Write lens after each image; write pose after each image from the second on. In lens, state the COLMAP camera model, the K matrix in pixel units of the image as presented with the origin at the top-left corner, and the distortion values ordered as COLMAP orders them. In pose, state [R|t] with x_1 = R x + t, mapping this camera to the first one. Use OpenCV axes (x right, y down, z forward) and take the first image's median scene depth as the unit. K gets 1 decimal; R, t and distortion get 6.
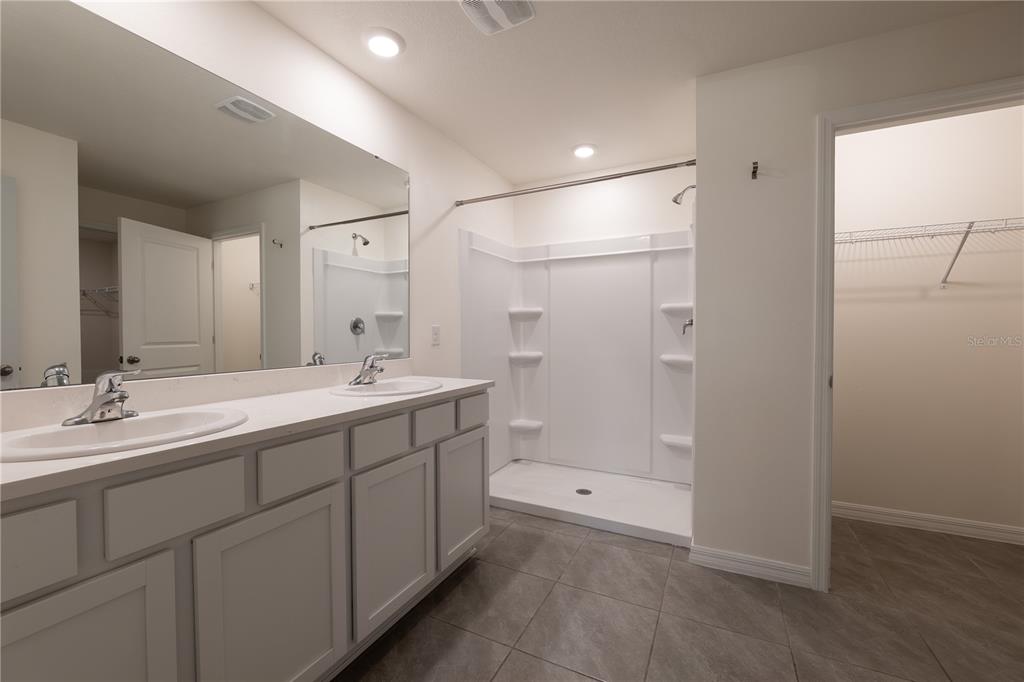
lens RADIAL K [[414.0, 0, 508.5], [0, 414.0, 339.8], [0, 0, 1]] dist [-0.013095, 0.000638]
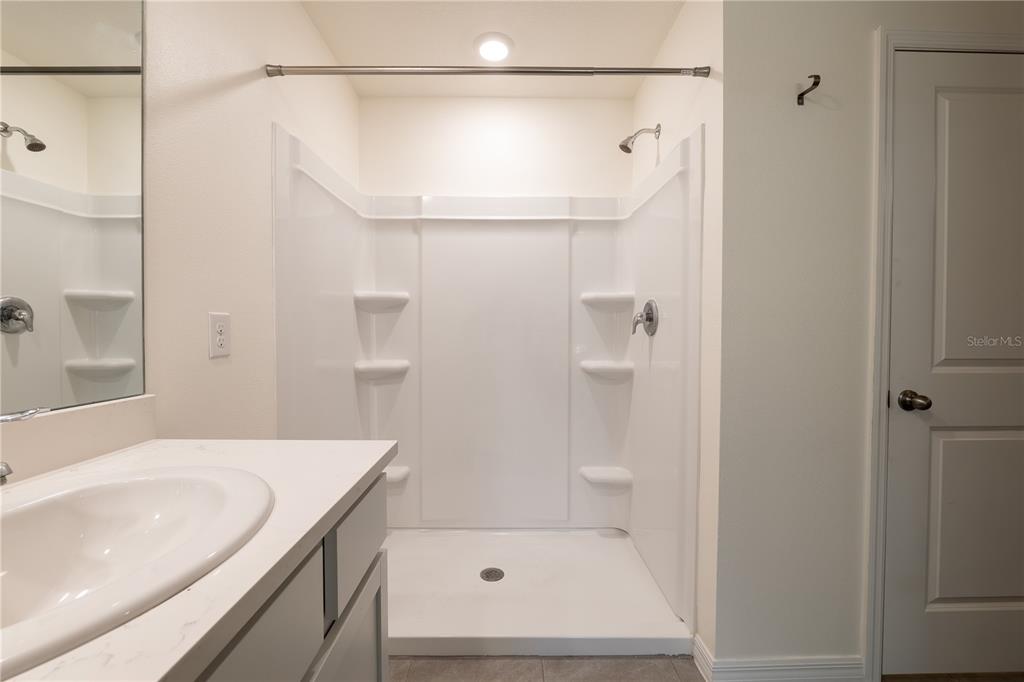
lens RADIAL K [[414.0, 0, 508.5], [0, 414.0, 339.8], [0, 0, 1]] dist [-0.013095, 0.000638]
pose [[0.885789, -0.006559, 0.464042, -0.082449], [0.004440, 0.999974, 0.005659, -0.005779], [-0.464067, -0.002953, 0.885795, 0.356166]]
